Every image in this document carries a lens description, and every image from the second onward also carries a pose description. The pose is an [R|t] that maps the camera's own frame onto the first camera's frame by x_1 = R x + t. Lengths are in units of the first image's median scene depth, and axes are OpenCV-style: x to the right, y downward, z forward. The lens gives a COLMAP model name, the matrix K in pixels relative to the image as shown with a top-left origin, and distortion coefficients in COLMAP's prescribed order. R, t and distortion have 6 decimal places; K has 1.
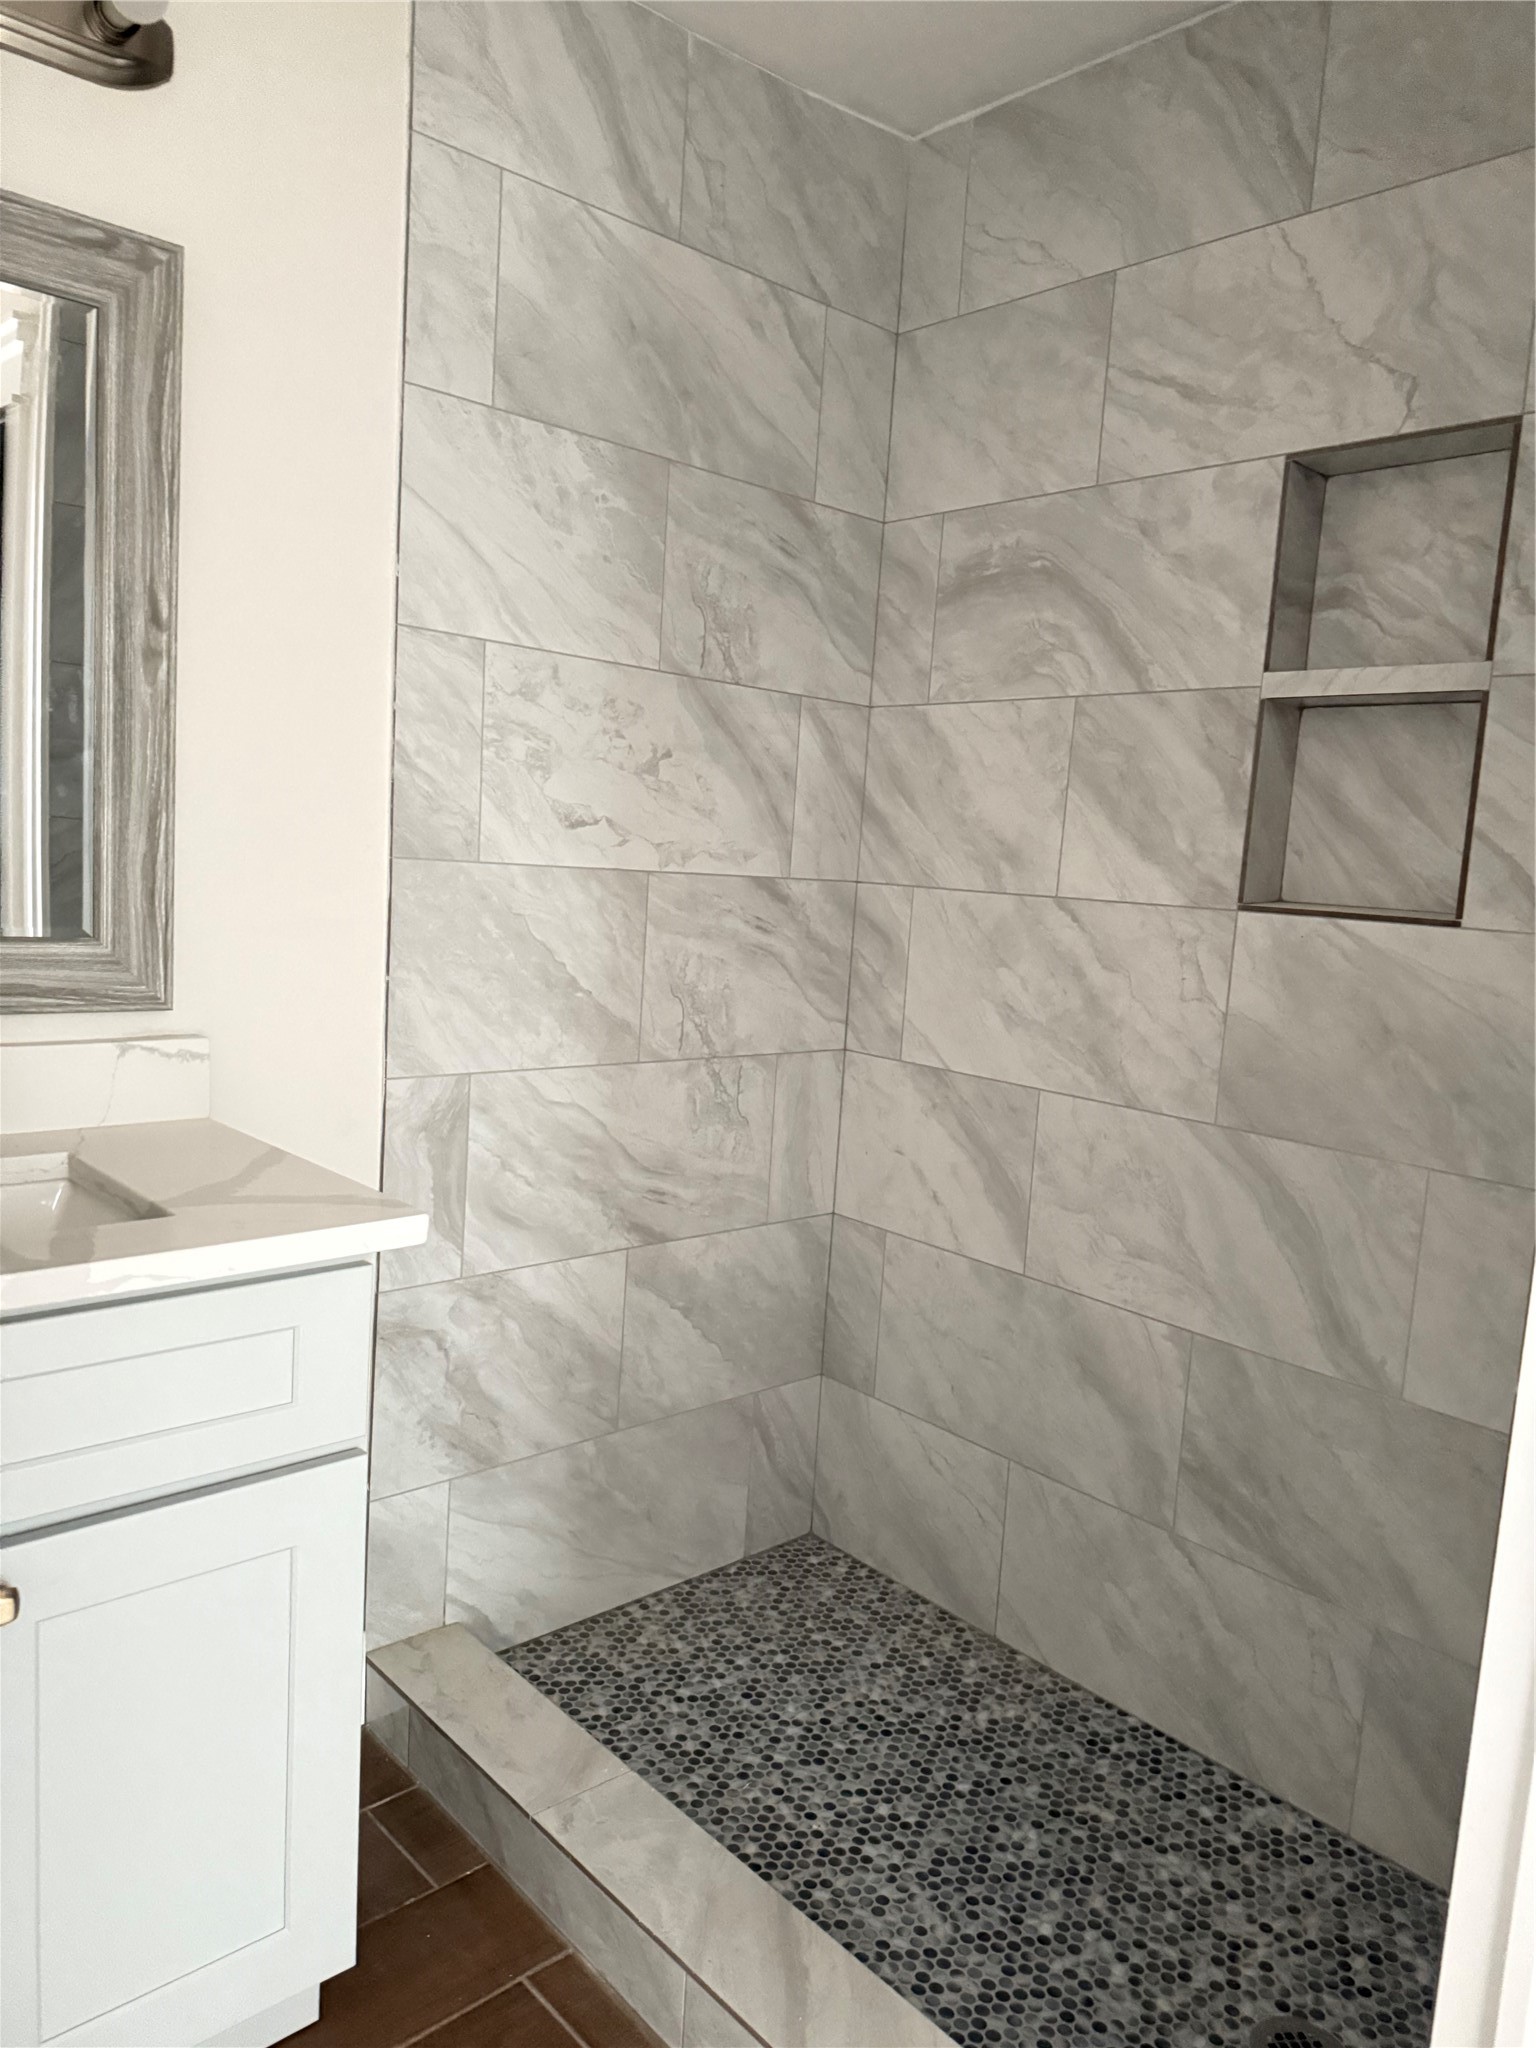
lens RADIAL K [[1442.9, 0, 778.4], [0, 1442.9, 1033.1], [0, 0, 1]] dist [0.111510, -0.174978]
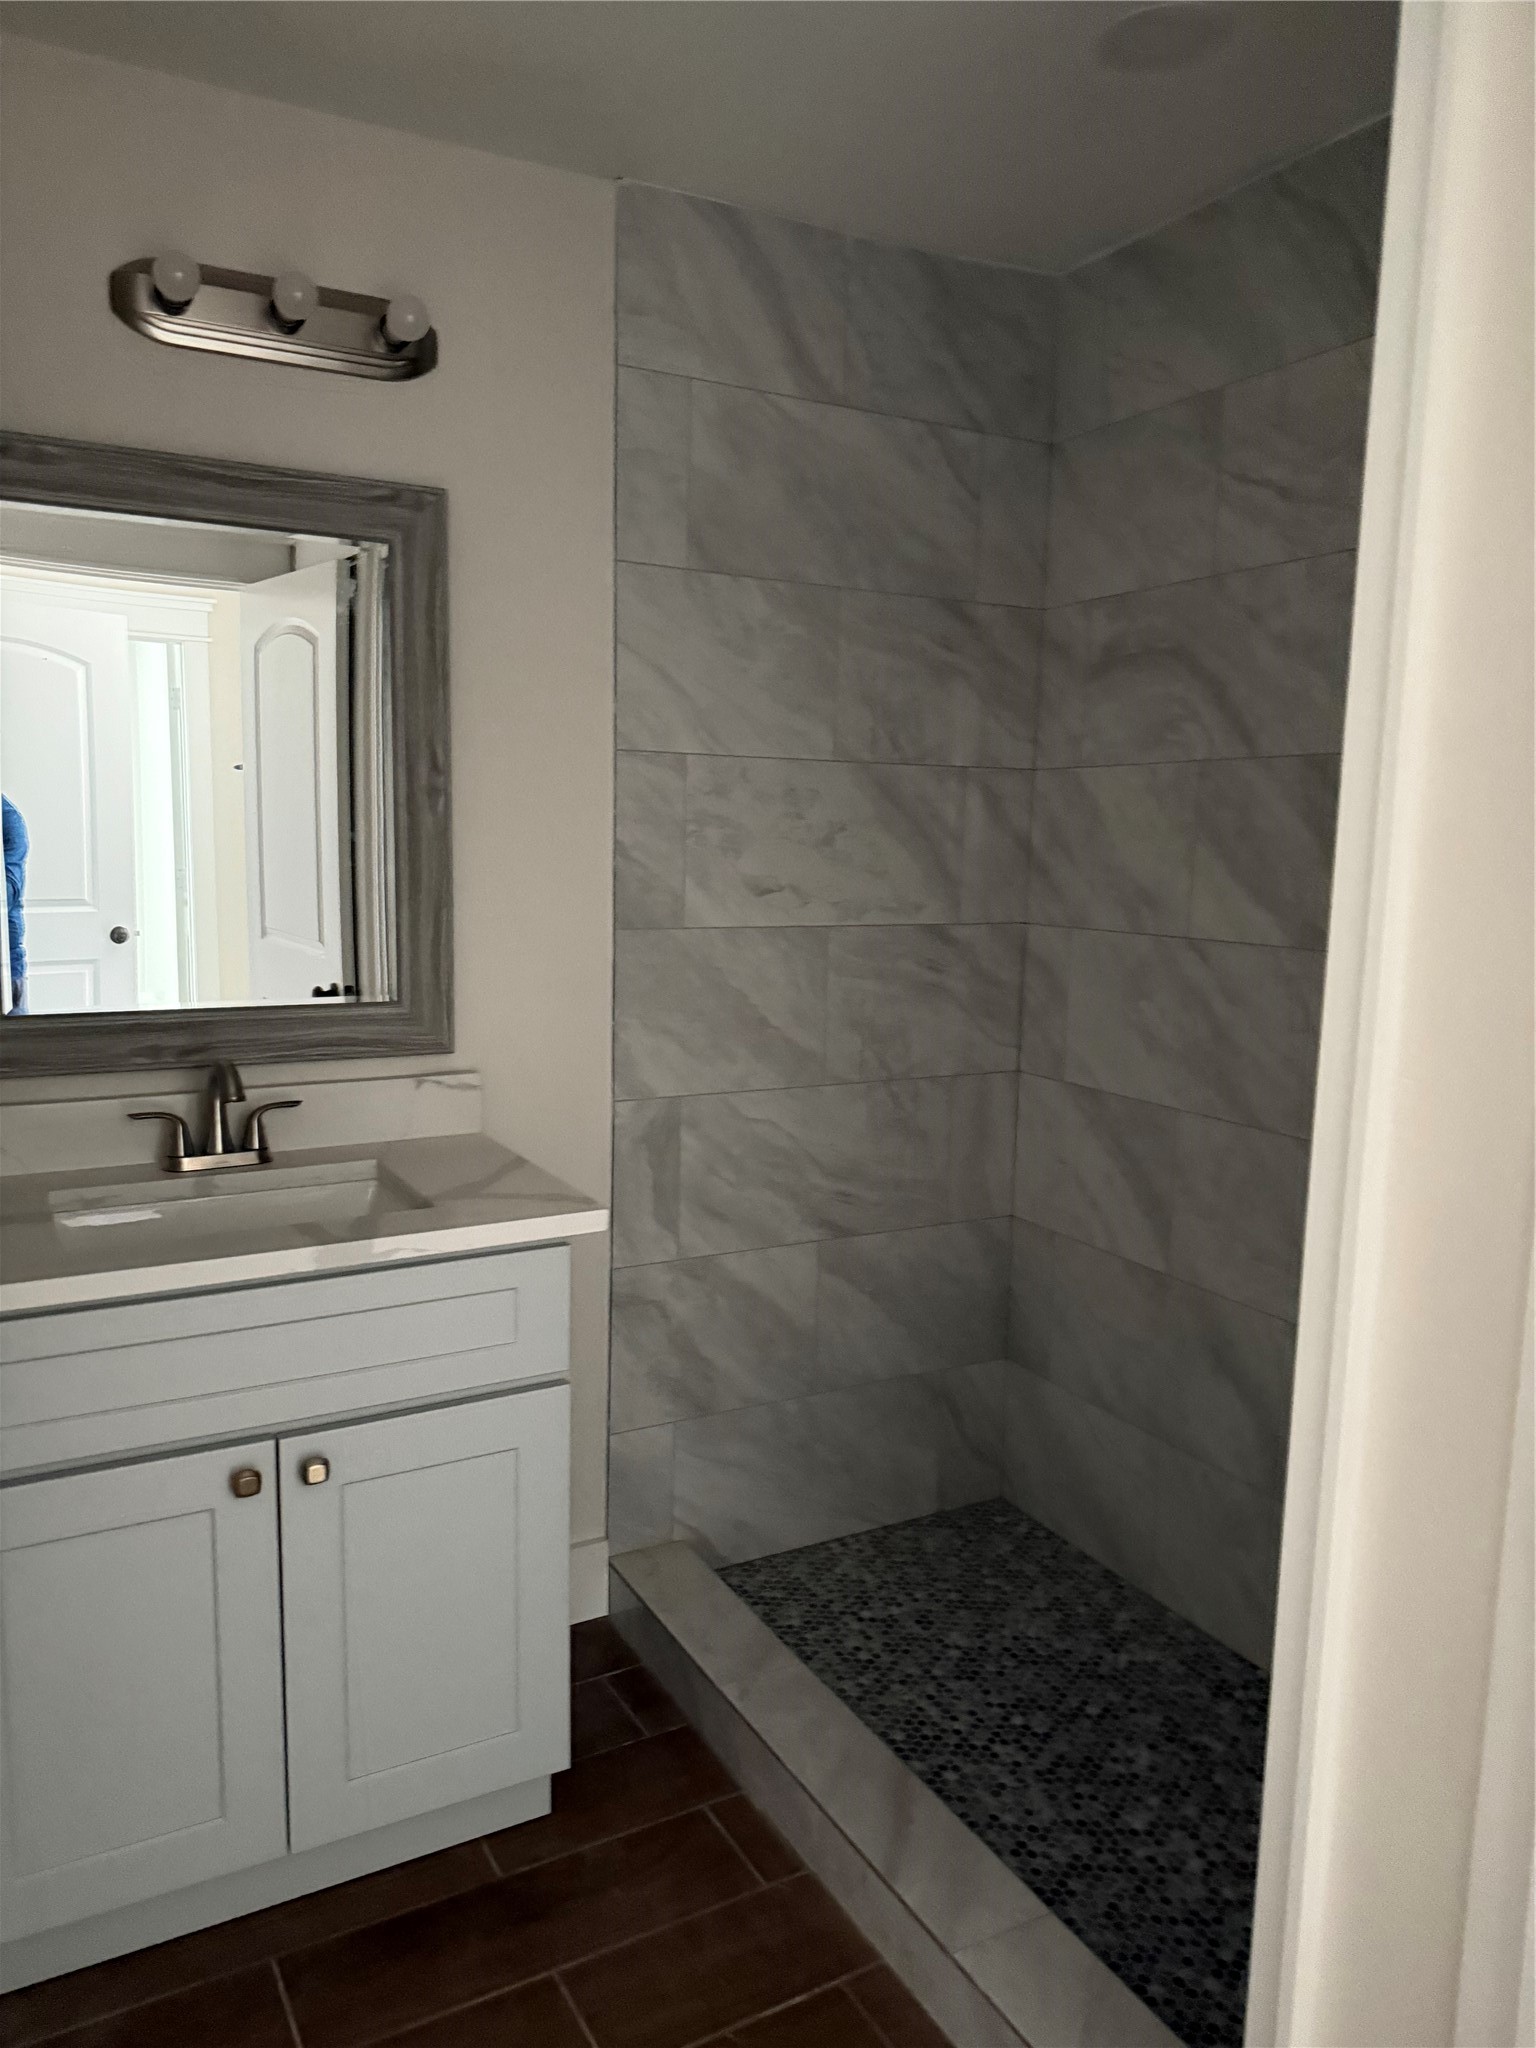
lens RADIAL K [[1472.3, 0, 768.0], [0, 1472.3, 1024.0], [0, 0, 1]] dist [0.157689, -0.288636]
pose [[0.970679, -0.011317, -0.240114, 0.161585], [0.011332, 0.999935, -0.001317, -0.031058], [0.240113, -0.001443, 0.970744, -0.209561]]
